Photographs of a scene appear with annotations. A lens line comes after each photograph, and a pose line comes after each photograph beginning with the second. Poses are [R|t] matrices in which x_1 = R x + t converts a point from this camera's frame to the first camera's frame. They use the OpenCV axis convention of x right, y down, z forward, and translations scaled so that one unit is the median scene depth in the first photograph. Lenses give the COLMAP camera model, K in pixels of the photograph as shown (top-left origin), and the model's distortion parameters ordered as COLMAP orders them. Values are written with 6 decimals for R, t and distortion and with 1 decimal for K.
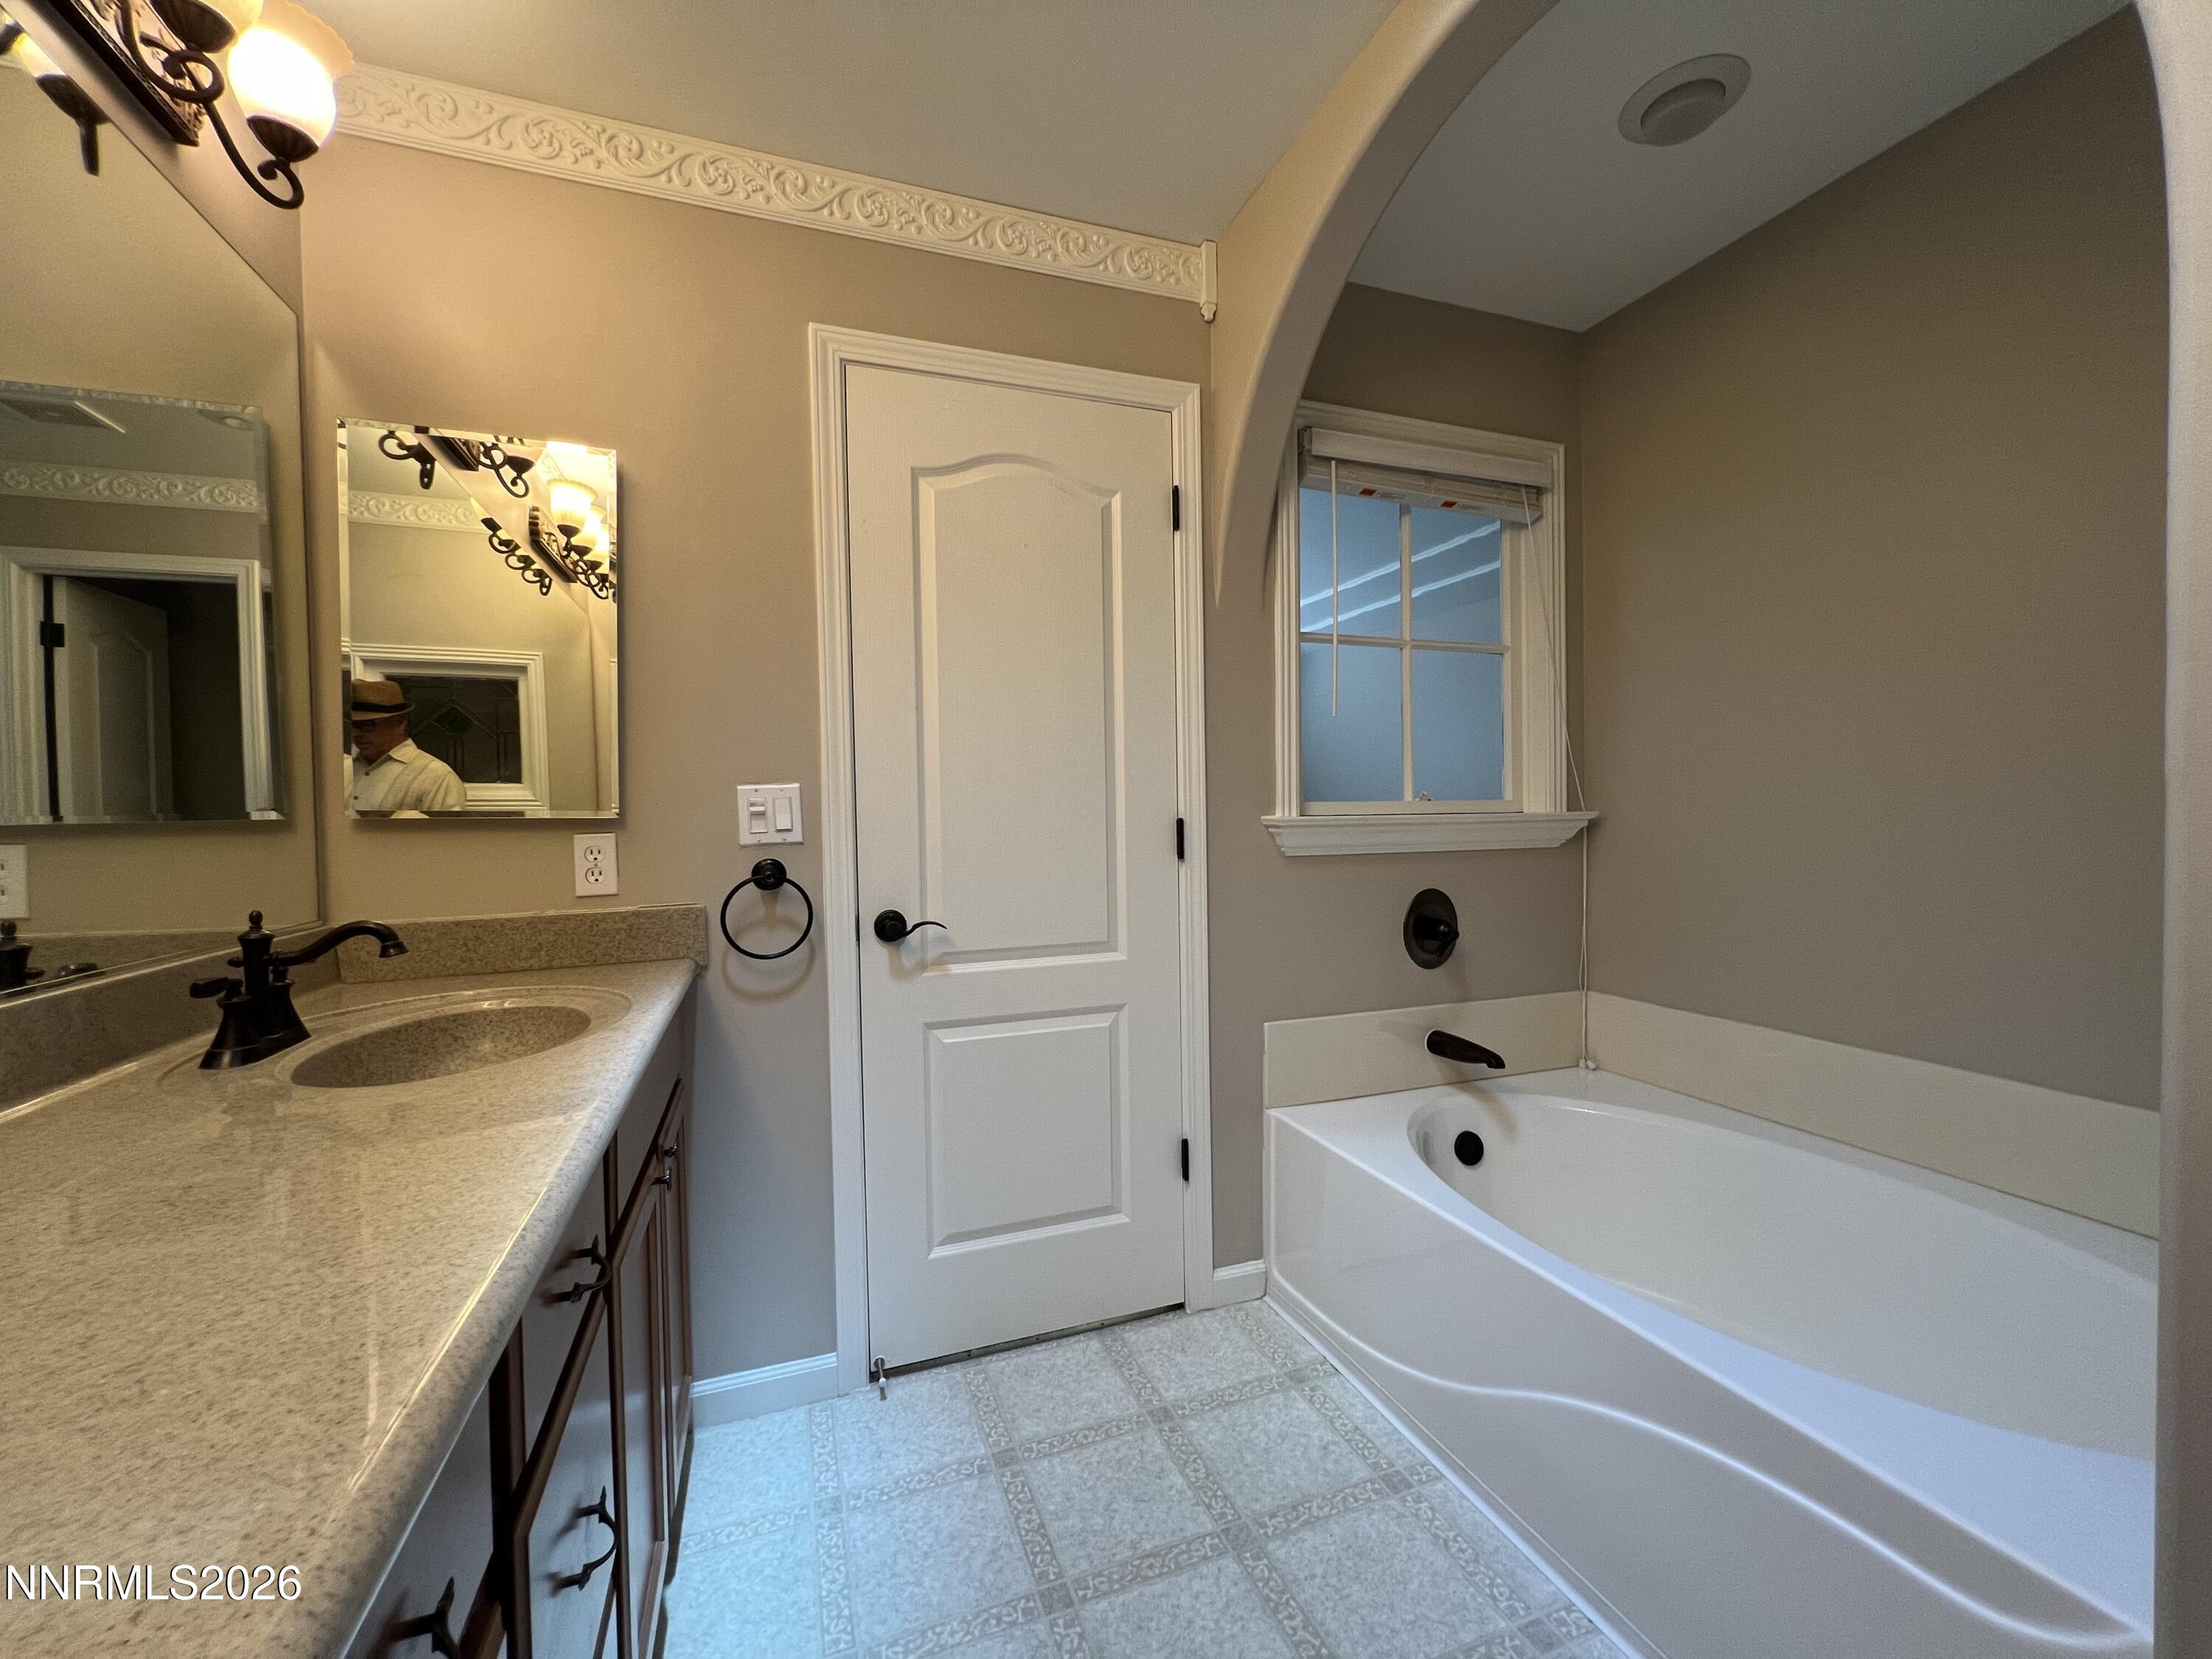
lens RADIAL K [[887.2, 0, 1110.6], [0, 887.2, 837.4], [0, 0, 1]] dist [-0.000528, 0.000097]
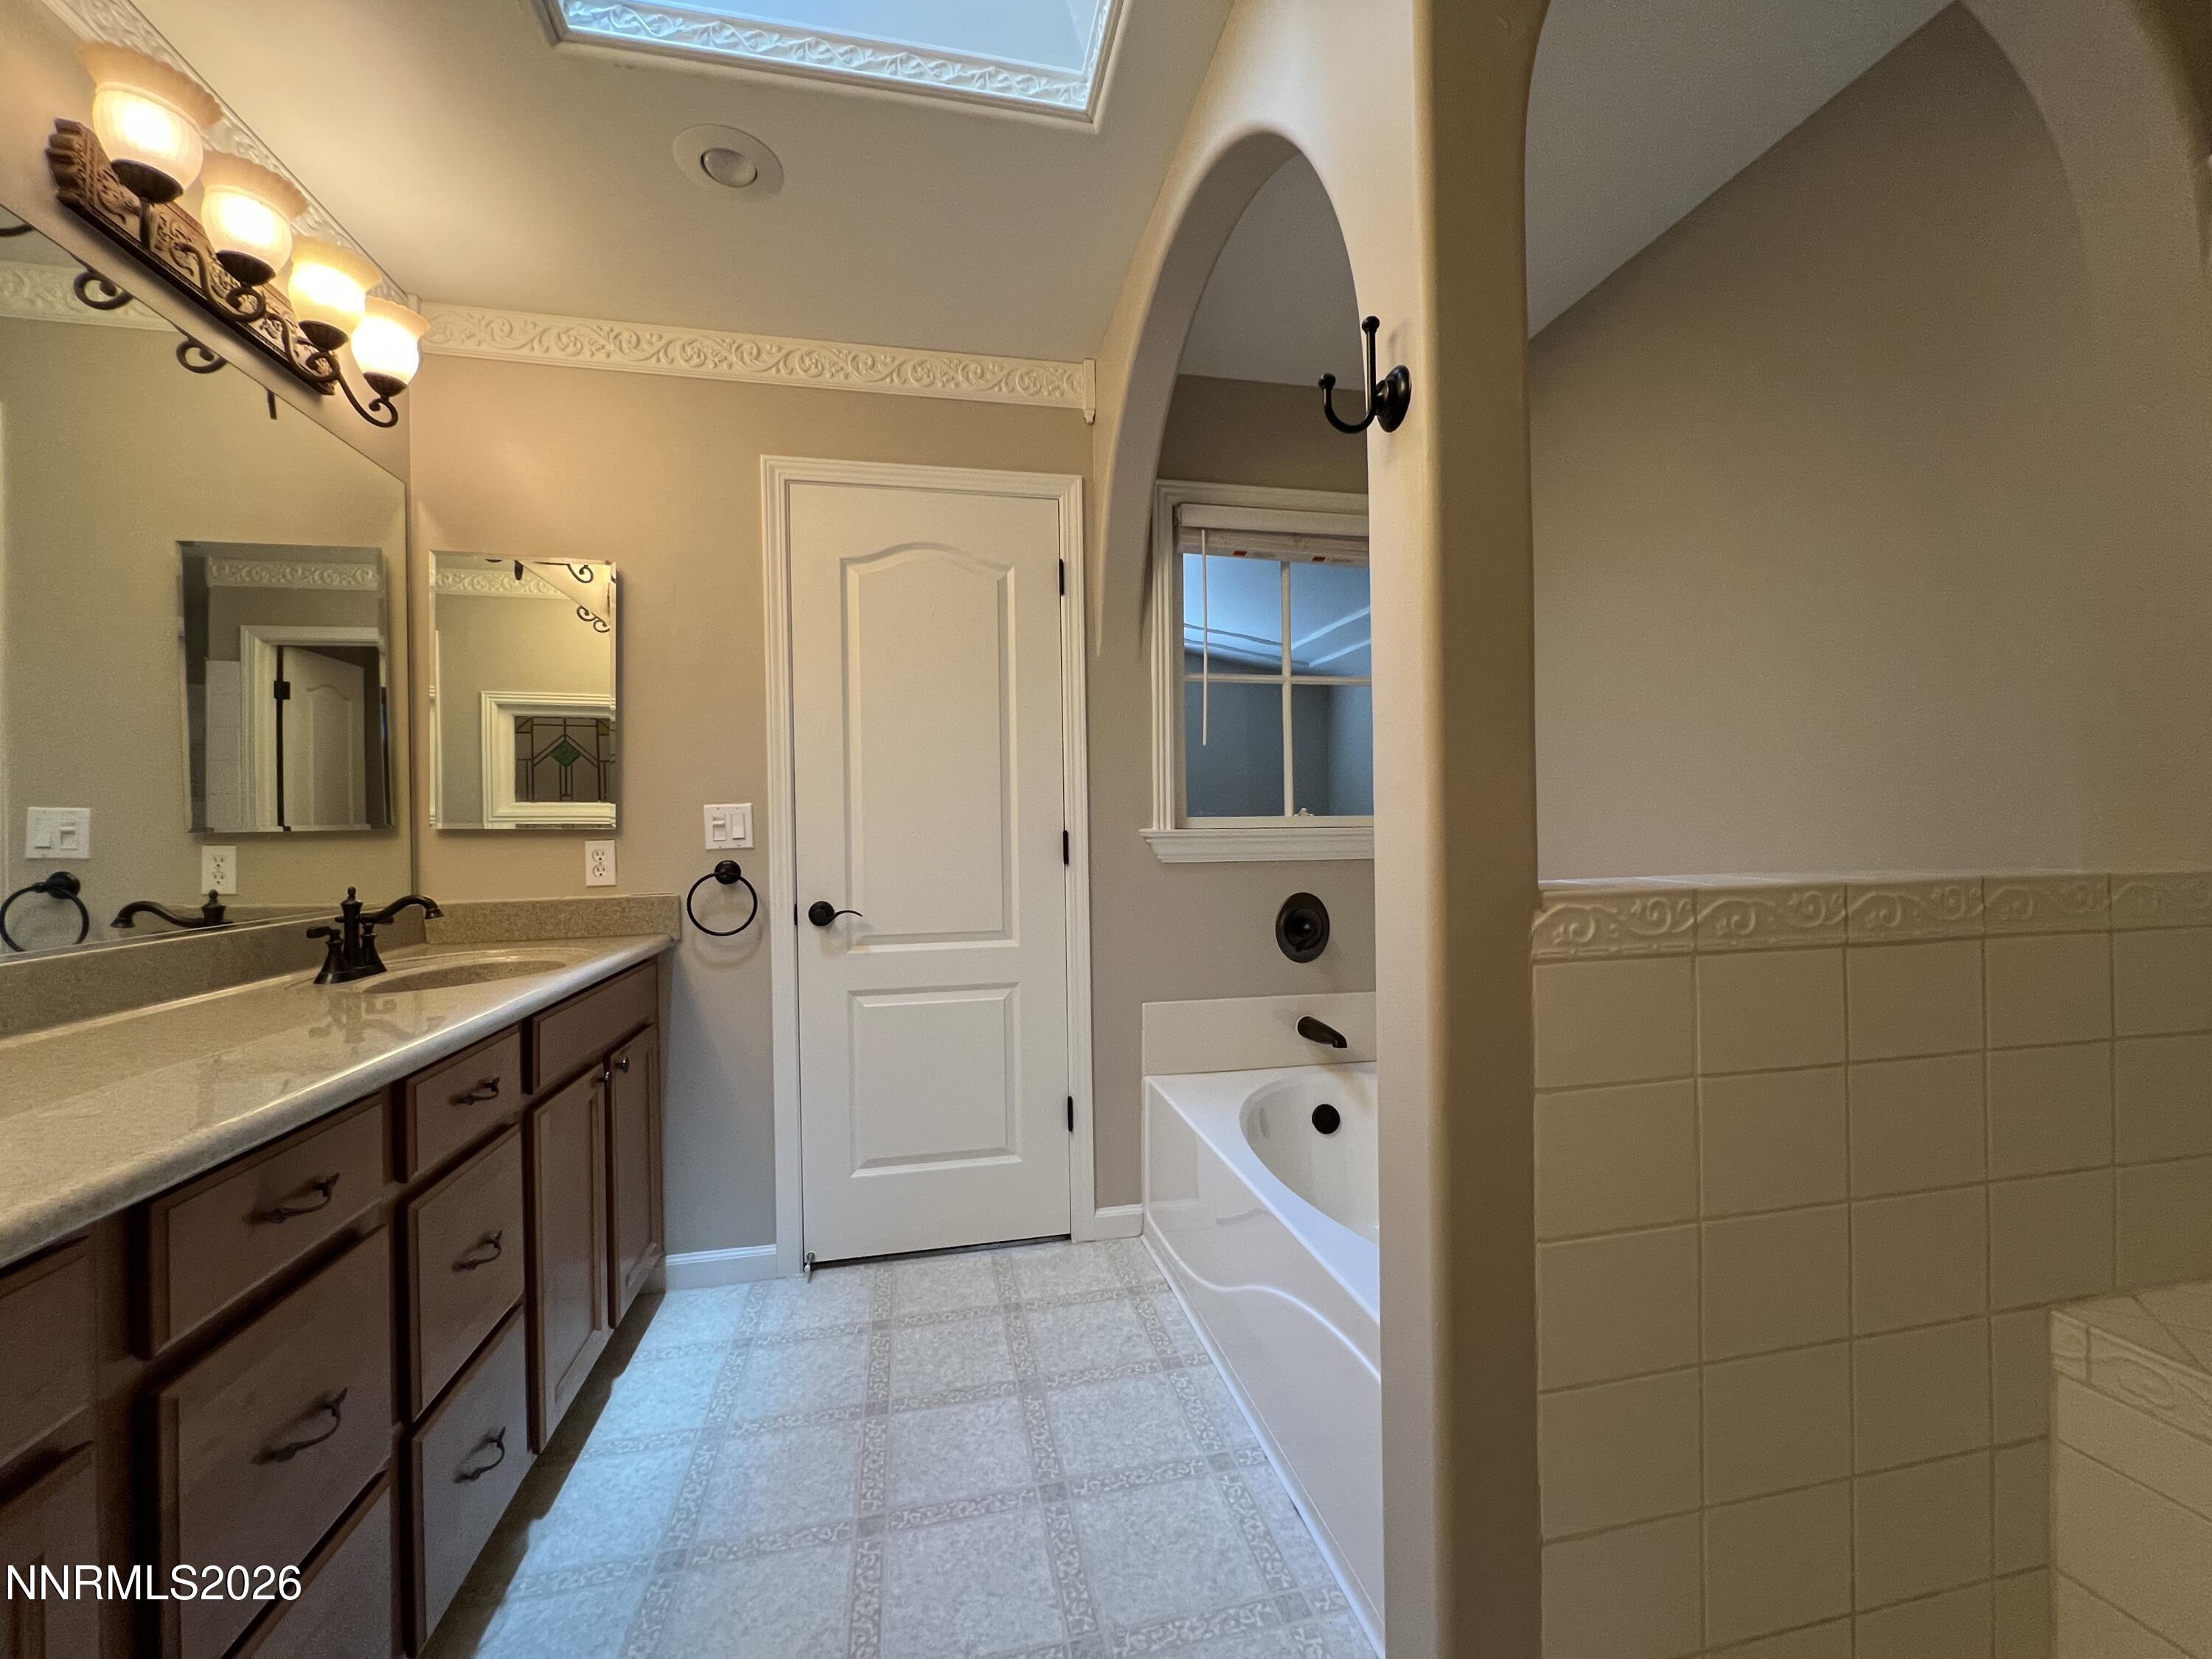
lens RADIAL K [[887.2, 0, 1108.7], [0, 887.2, 838.1], [0, 0, 1]] dist [-0.000528, 0.000097]
pose [[0.990447, 0.002500, -0.137868, 0.336909], [-0.004941, 0.999837, -0.017362, 0.010626], [0.137802, 0.017877, 0.990298, -0.214424]]
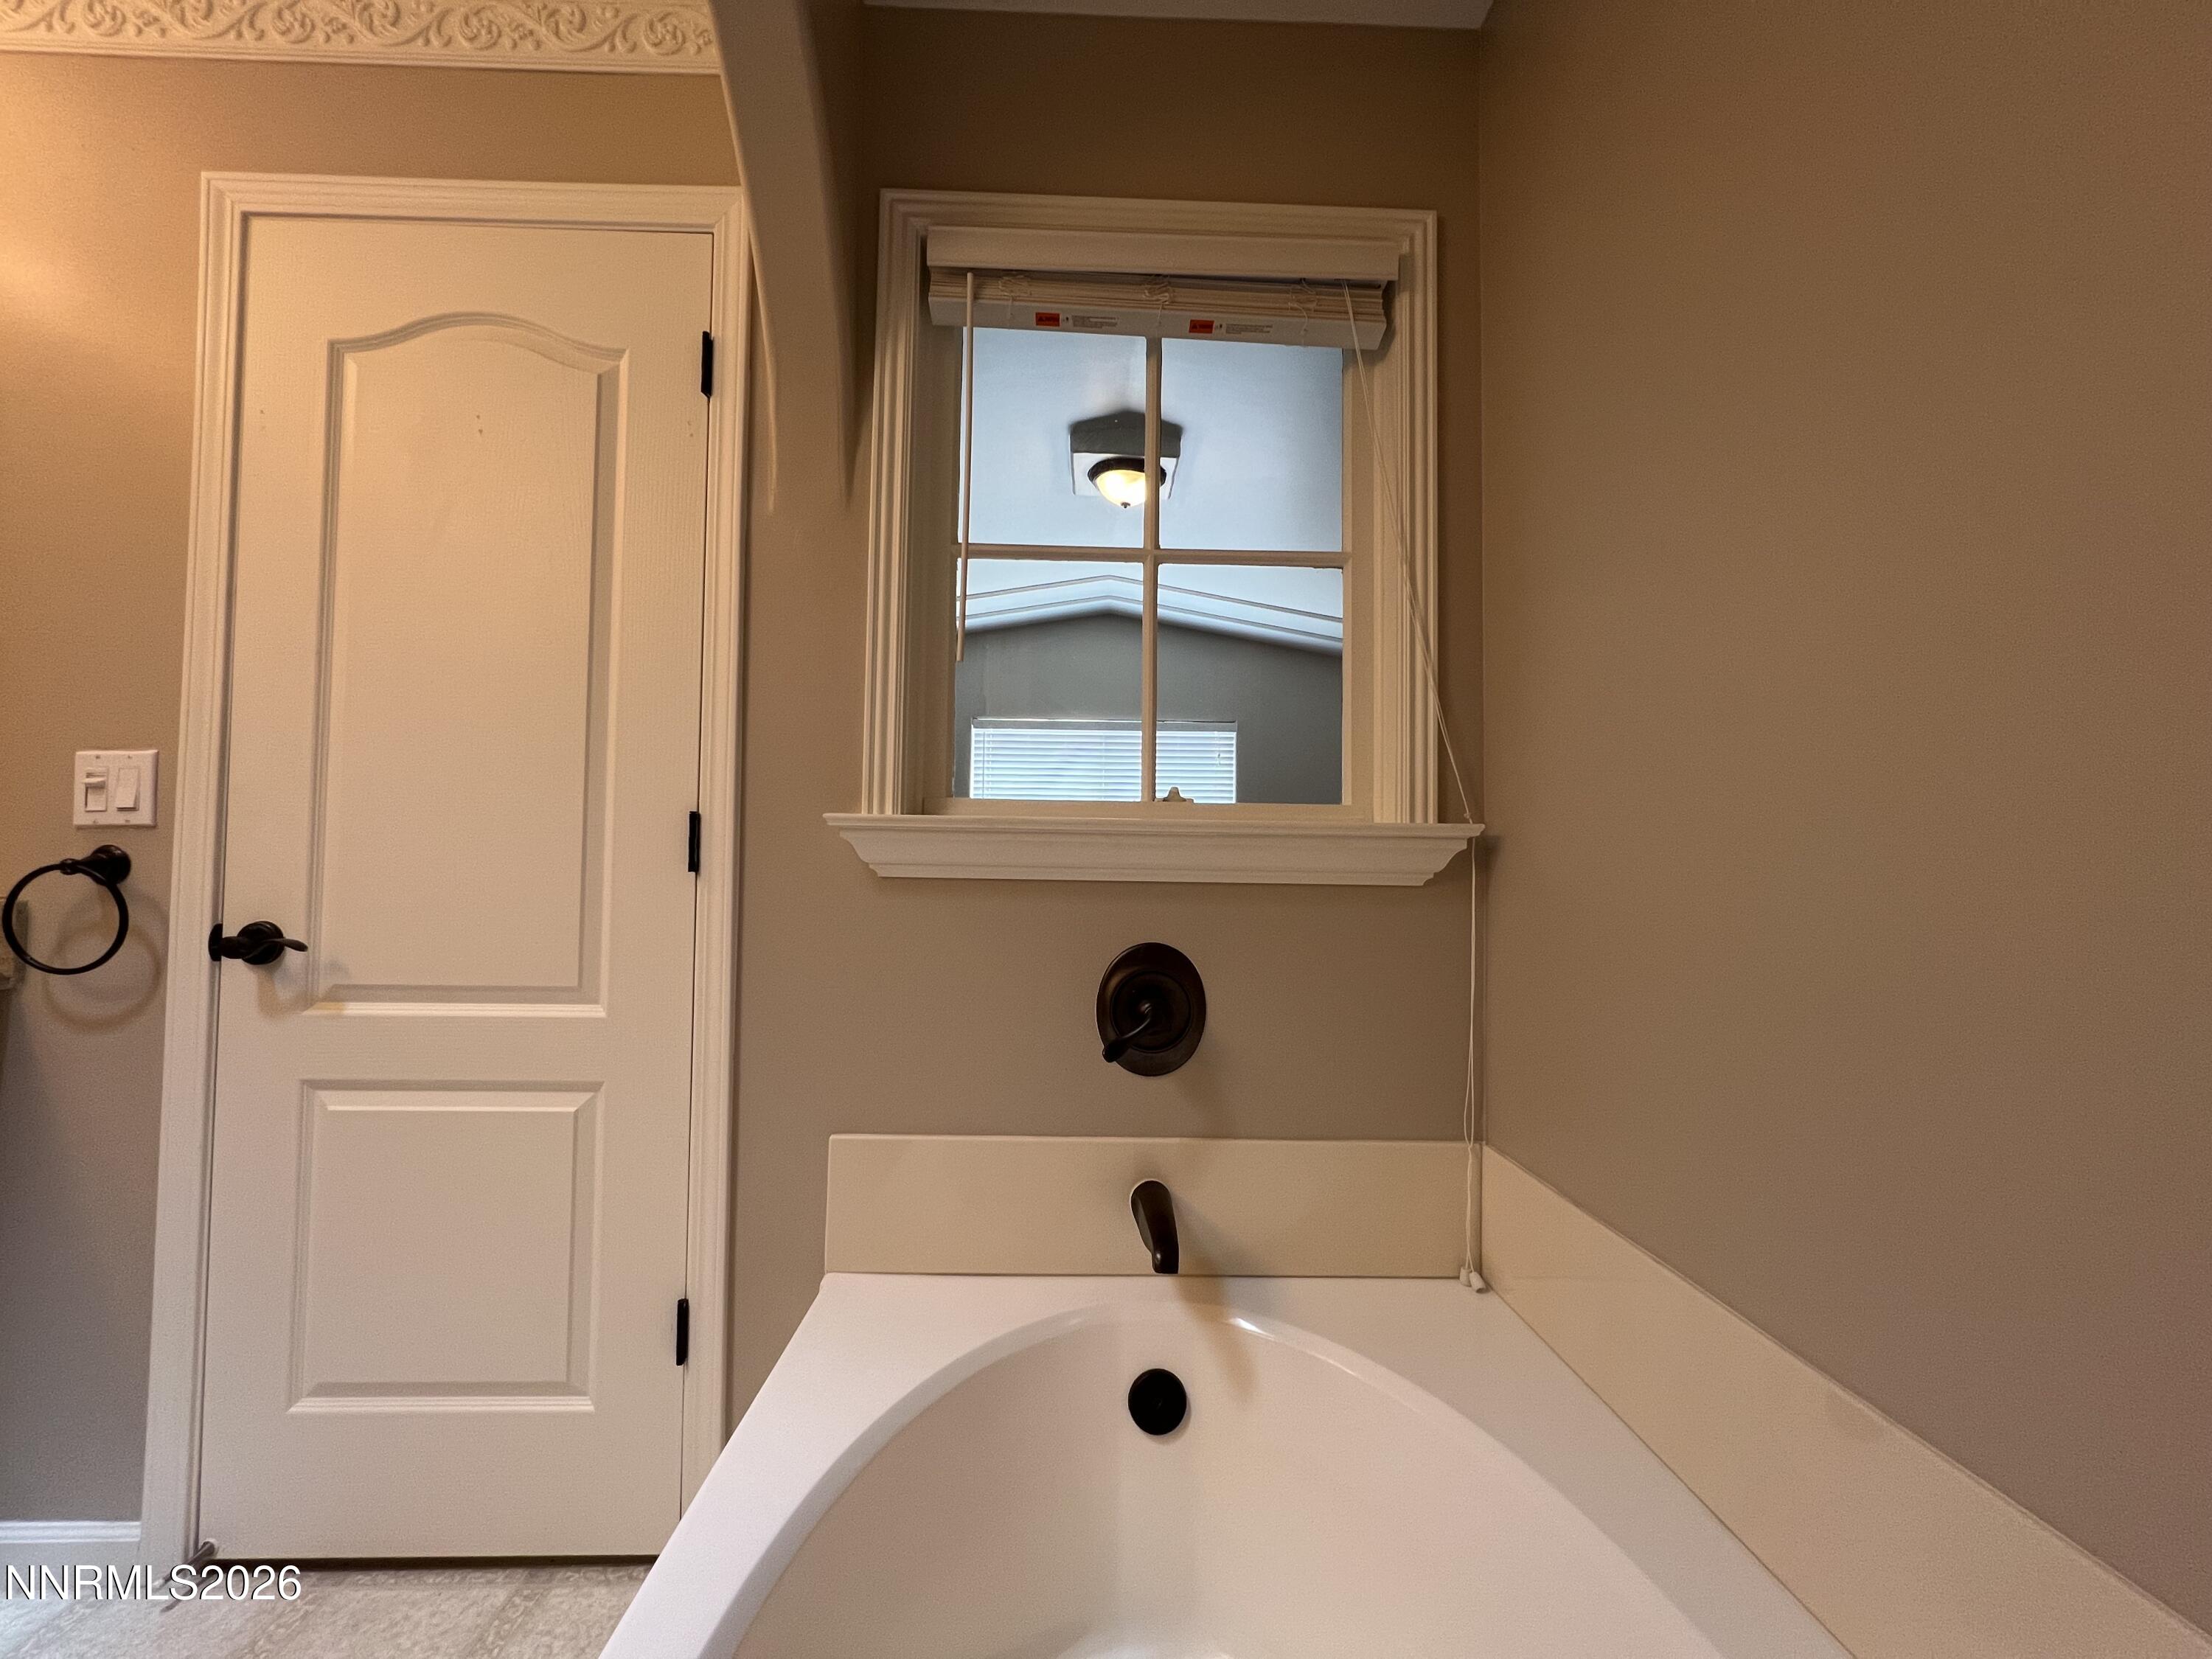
lens RADIAL K [[891.6, 0, 1112.9], [0, 891.6, 825.2], [0, 0, 1]] dist [-0.000667, 0.000026]
pose [[0.948093, 0.019920, -0.317370, 0.657892], [-0.038436, 0.997897, -0.052188, 0.012883], [0.315663, 0.061677, 0.946865, 0.506783]]
